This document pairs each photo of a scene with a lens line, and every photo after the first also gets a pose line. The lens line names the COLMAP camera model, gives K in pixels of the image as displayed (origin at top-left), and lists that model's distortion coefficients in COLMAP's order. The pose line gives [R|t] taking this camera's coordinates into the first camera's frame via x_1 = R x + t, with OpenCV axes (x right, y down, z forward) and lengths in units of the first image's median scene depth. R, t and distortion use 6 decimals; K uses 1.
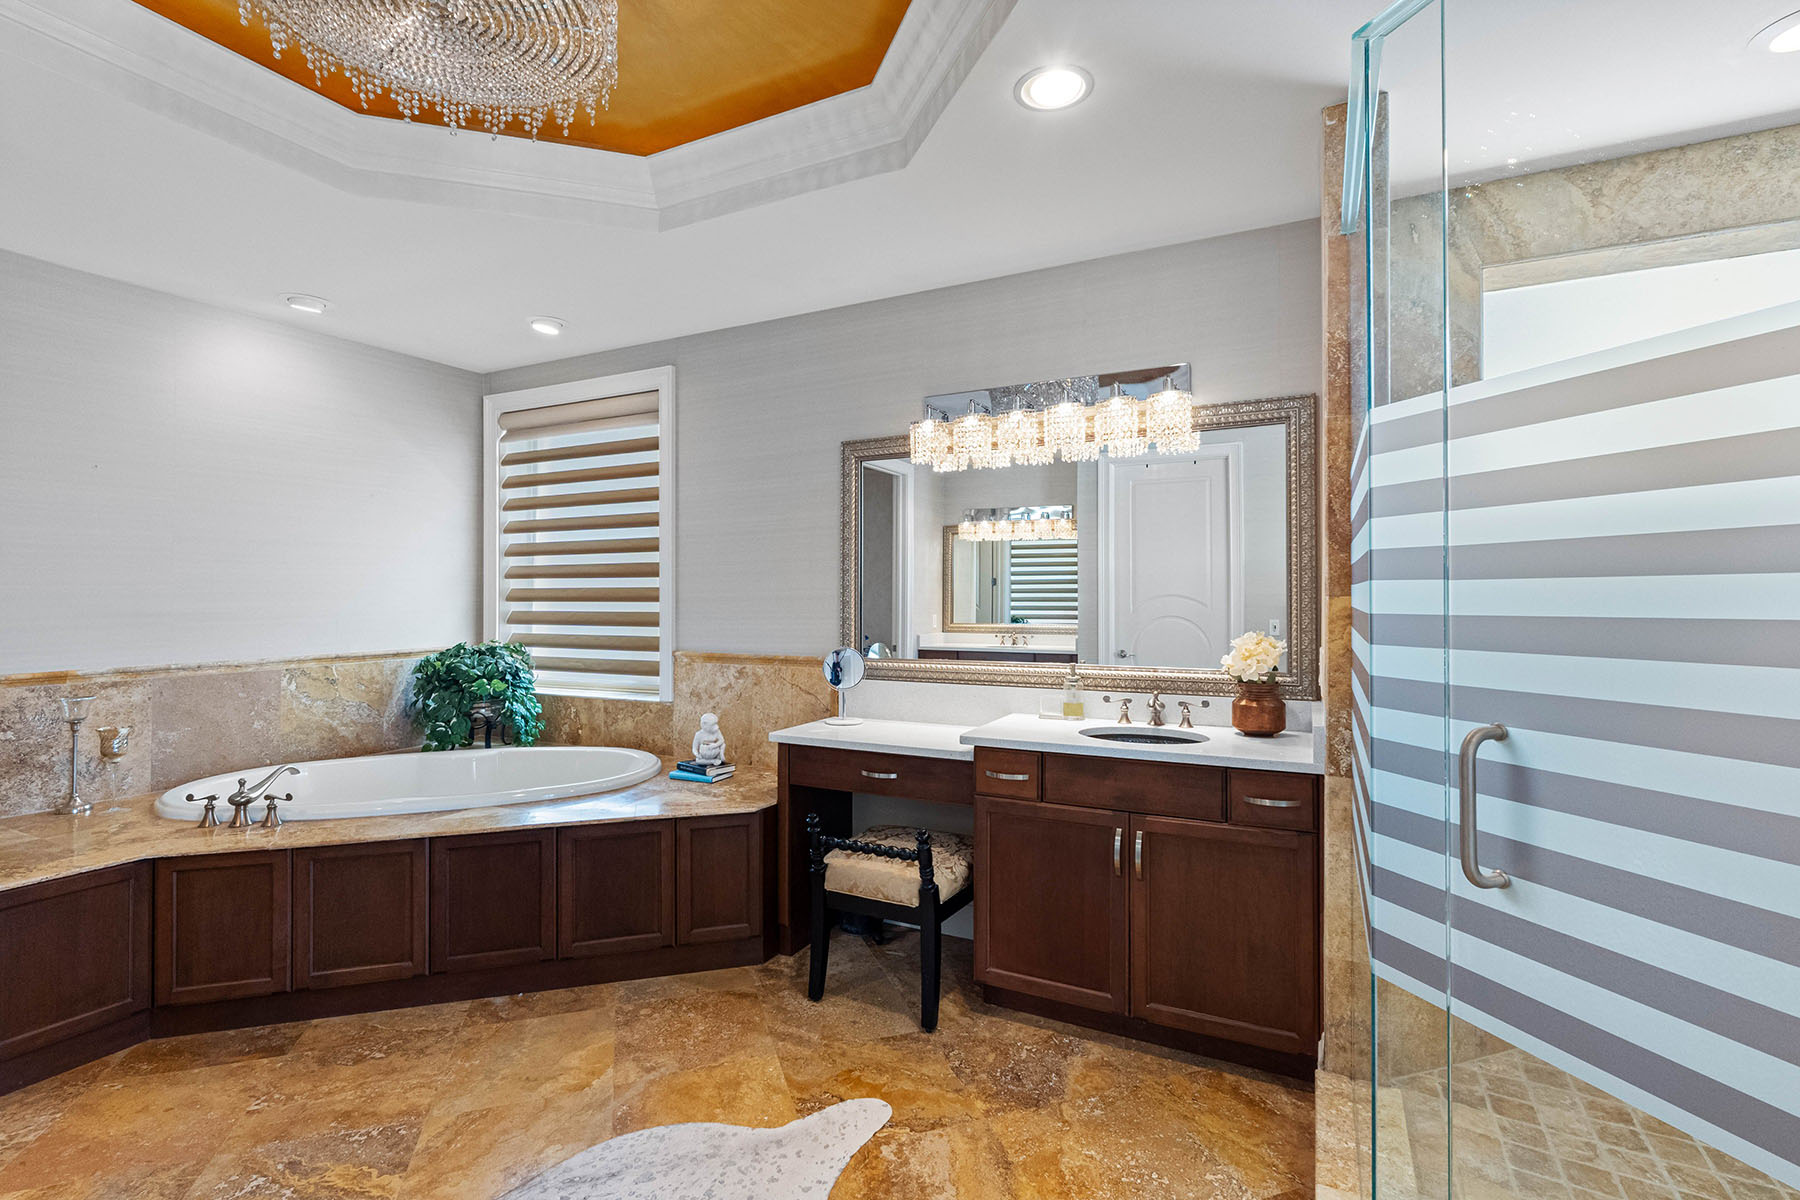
lens RADIAL K [[801.1, 0, 900.0], [0, 801.1, 600.0], [0, 0, 1]] dist [-0.001493, -0.000939]
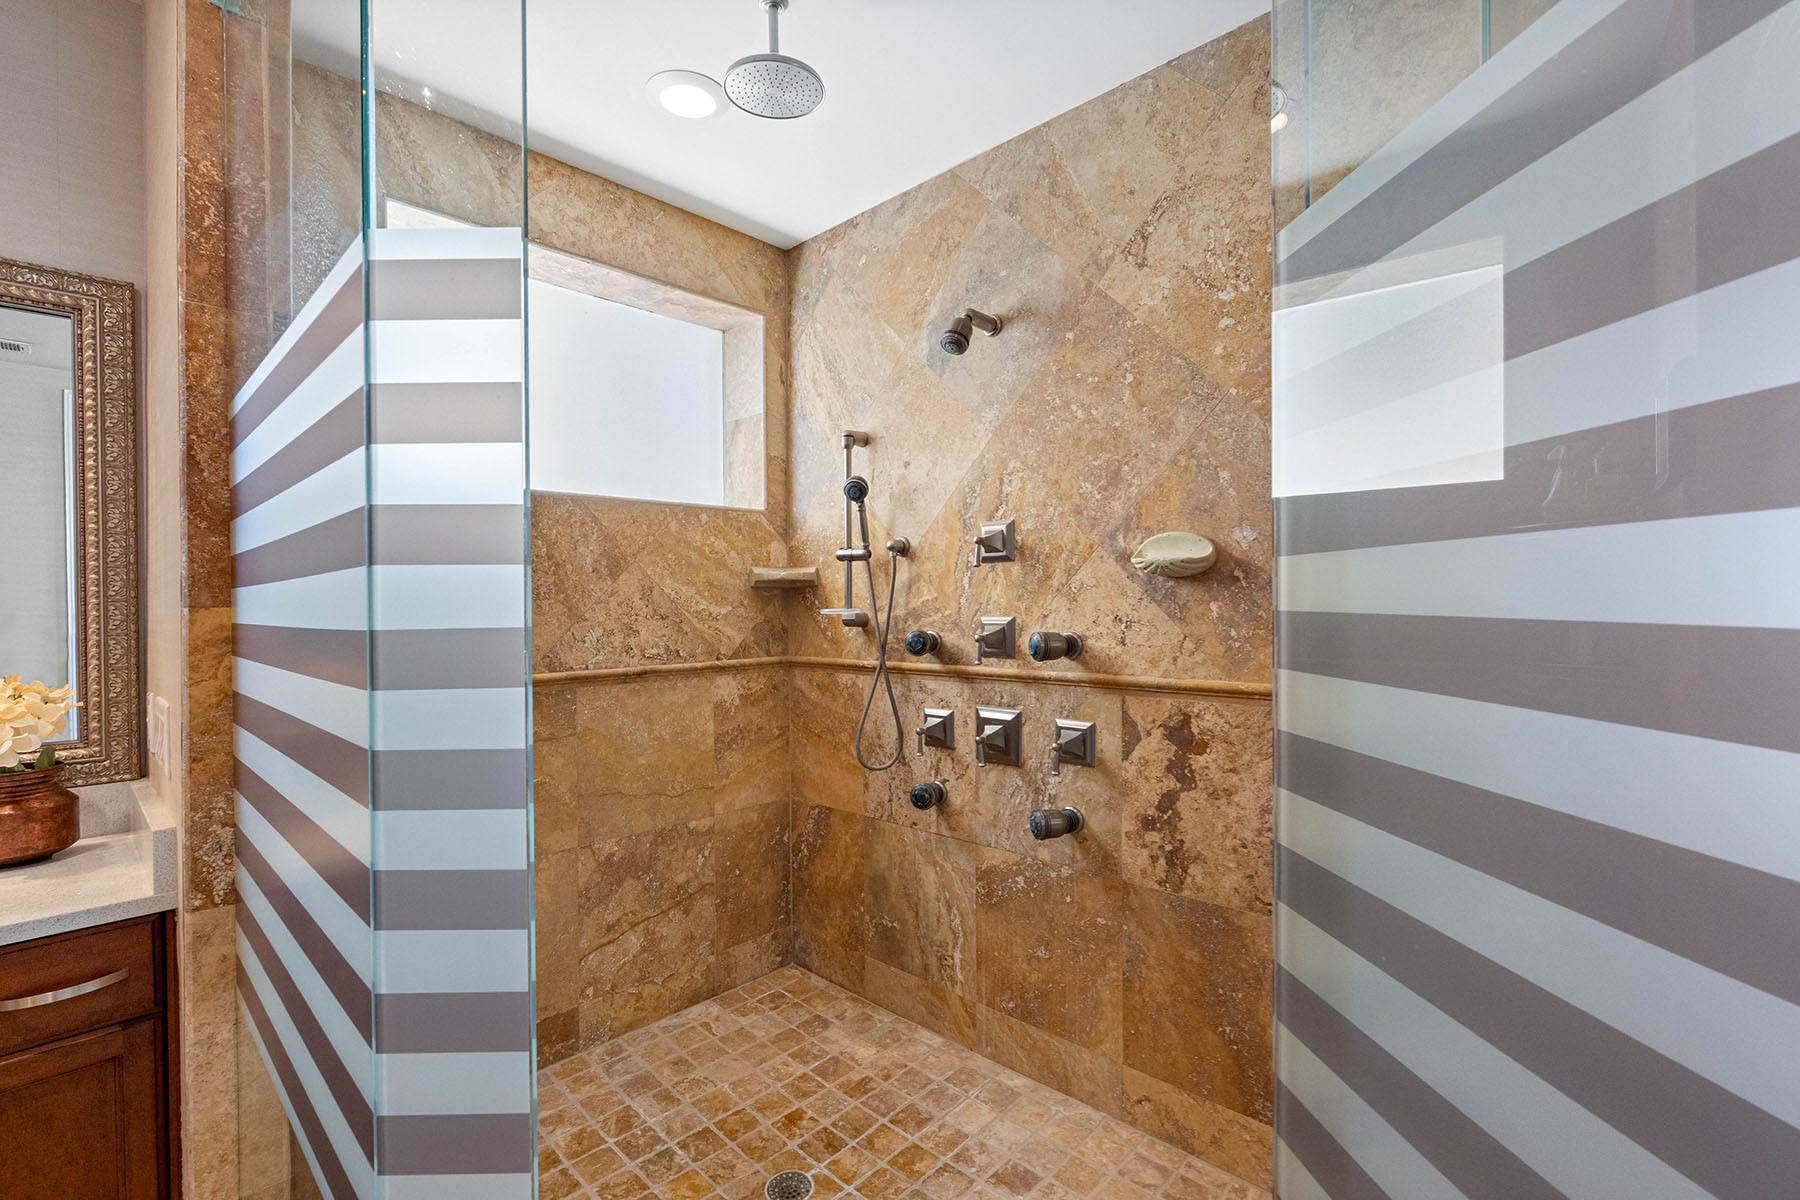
lens RADIAL K [[801.1, 0, 900.0], [0, 801.1, 600.0], [0, 0, 1]] dist [-0.001493, -0.000939]
pose [[0.284839, 0.002015, 0.958573, 0.109355], [0.020295, 0.999761, -0.008132, 0.004631], [-0.958361, 0.021771, 0.284730, 0.299843]]
